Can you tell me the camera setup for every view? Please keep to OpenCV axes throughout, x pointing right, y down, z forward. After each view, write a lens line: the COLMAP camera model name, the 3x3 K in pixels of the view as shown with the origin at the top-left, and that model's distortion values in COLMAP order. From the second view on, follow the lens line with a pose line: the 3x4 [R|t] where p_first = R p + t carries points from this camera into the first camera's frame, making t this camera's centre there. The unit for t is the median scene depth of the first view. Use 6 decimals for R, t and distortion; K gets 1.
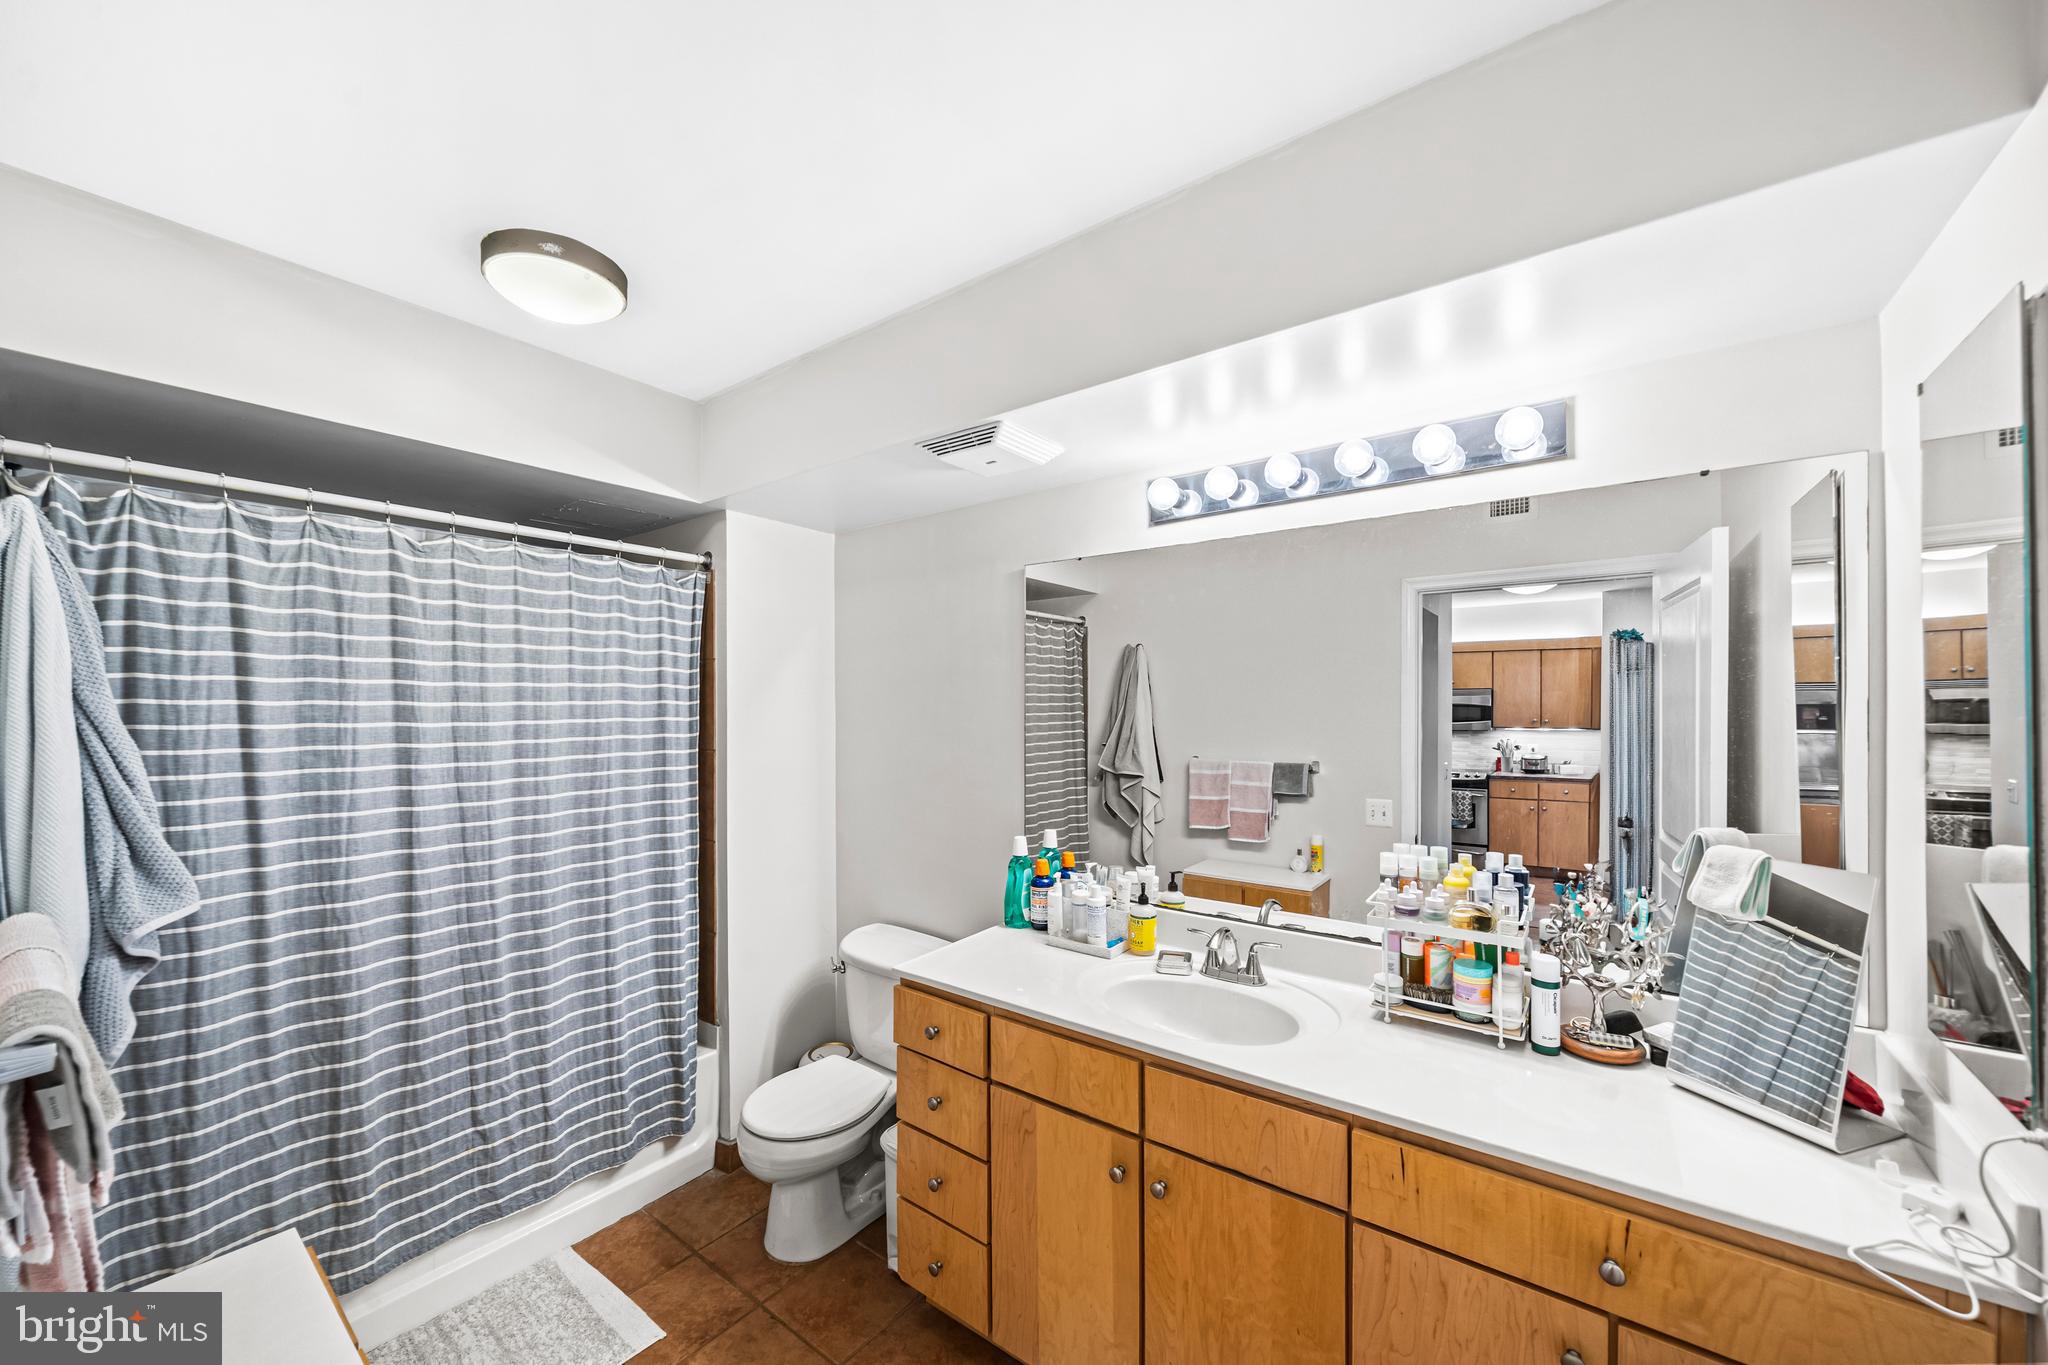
lens RADIAL K [[766.5, 0, 1010.9], [0, 766.5, 699.6], [0, 0, 1]] dist [-0.006117, 0.000116]
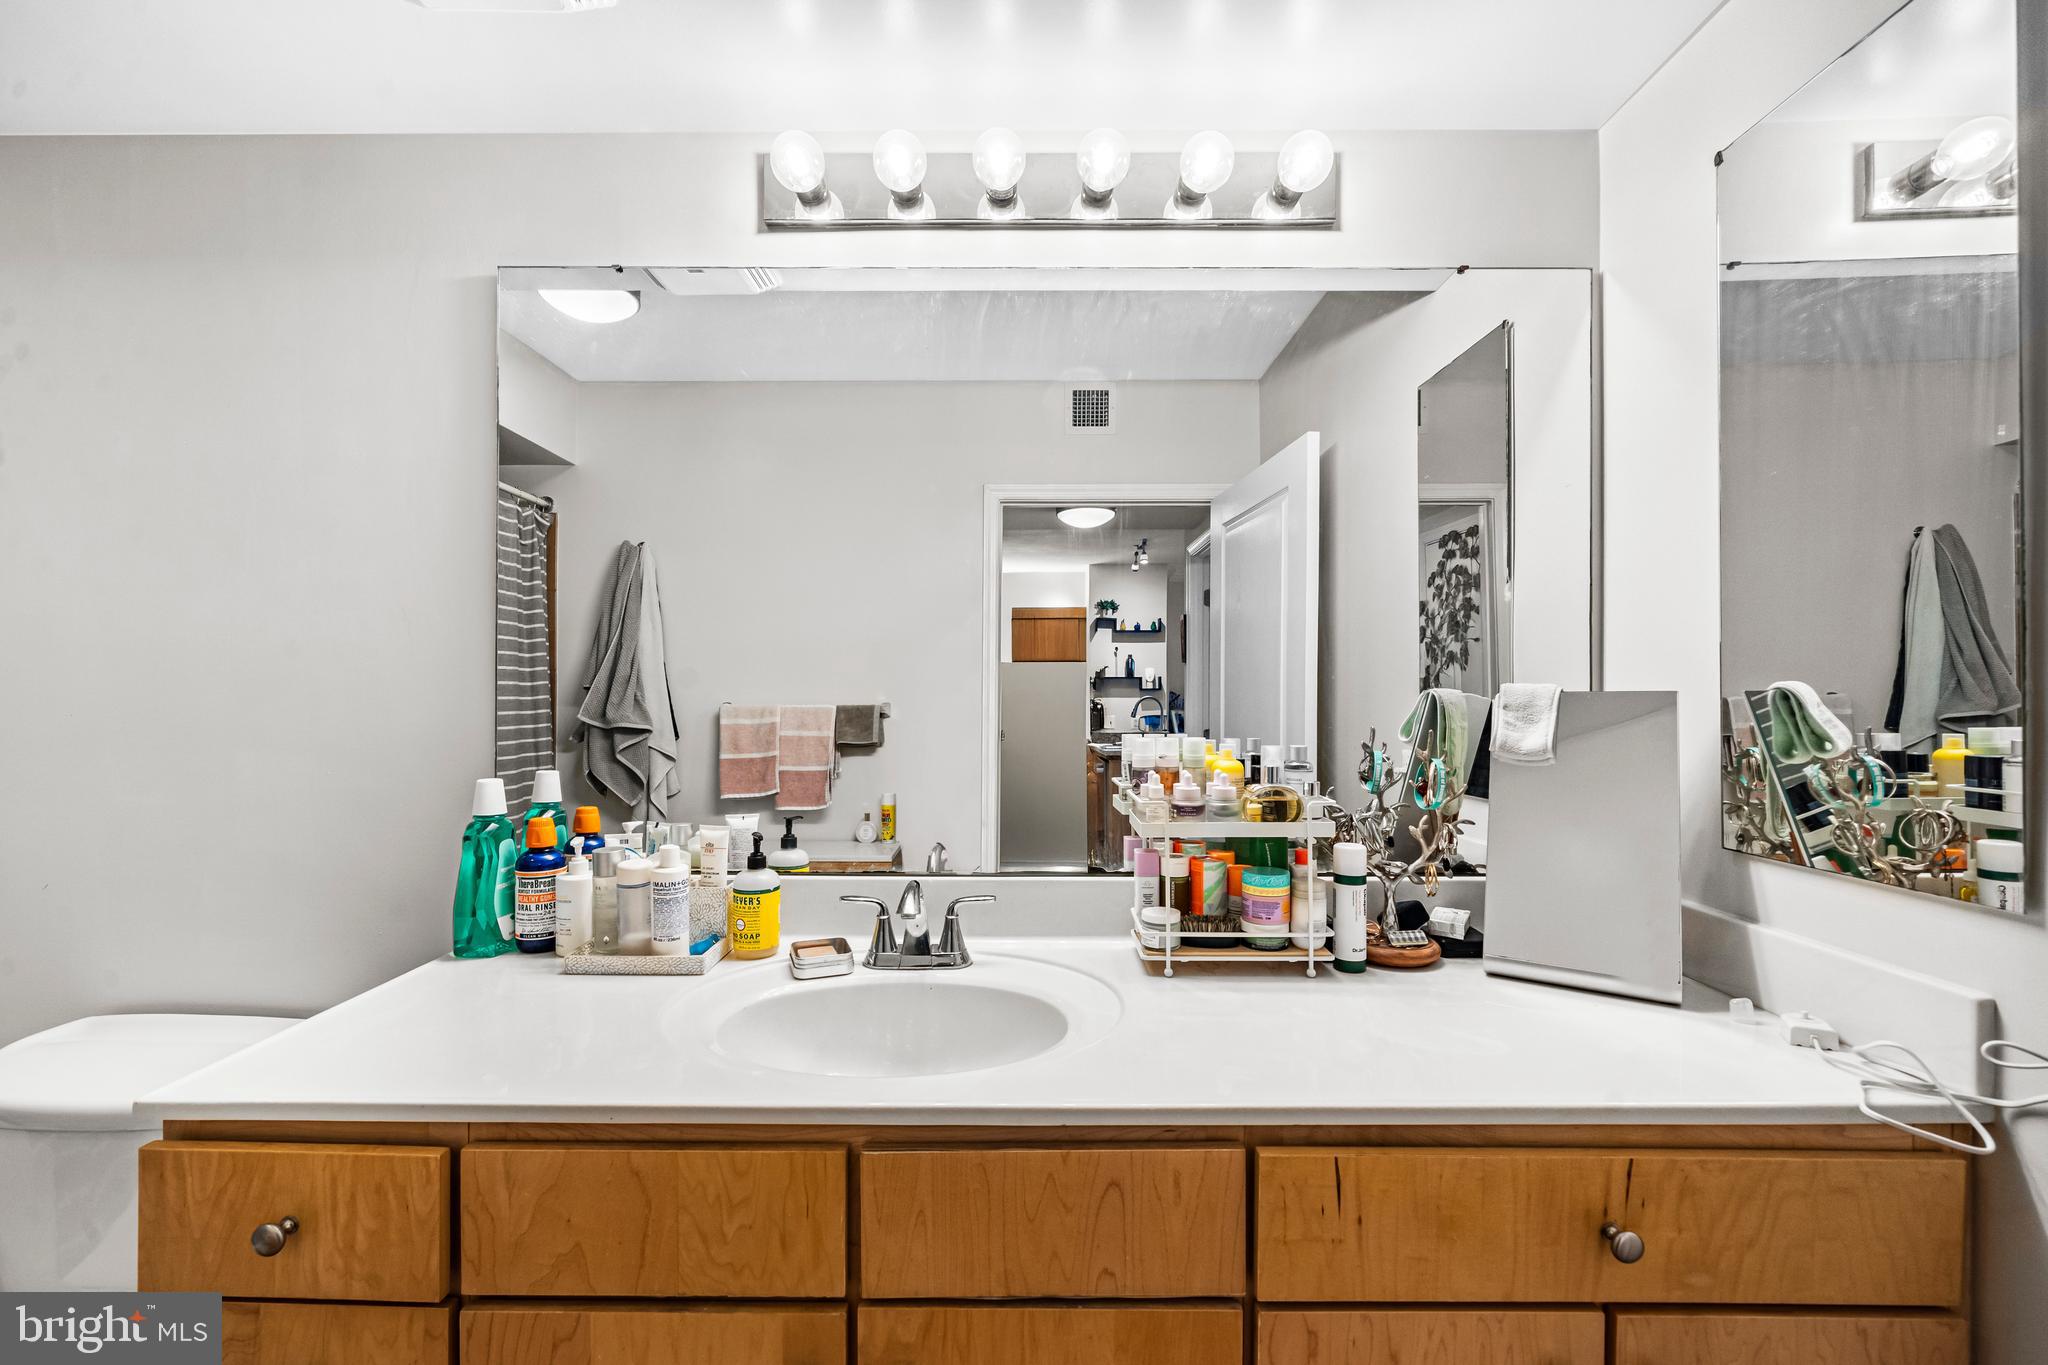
lens RADIAL K [[845.6, 0, 1008.5], [0, 845.6, 702.9], [0, 0, 1]] dist [0.000697, -0.000324]
pose [[0.798208, 0.004096, 0.602368, -0.058750], [-0.006143, 0.999980, 0.001340, 0.140980], [-0.602350, -0.004770, 0.798218, 0.382471]]
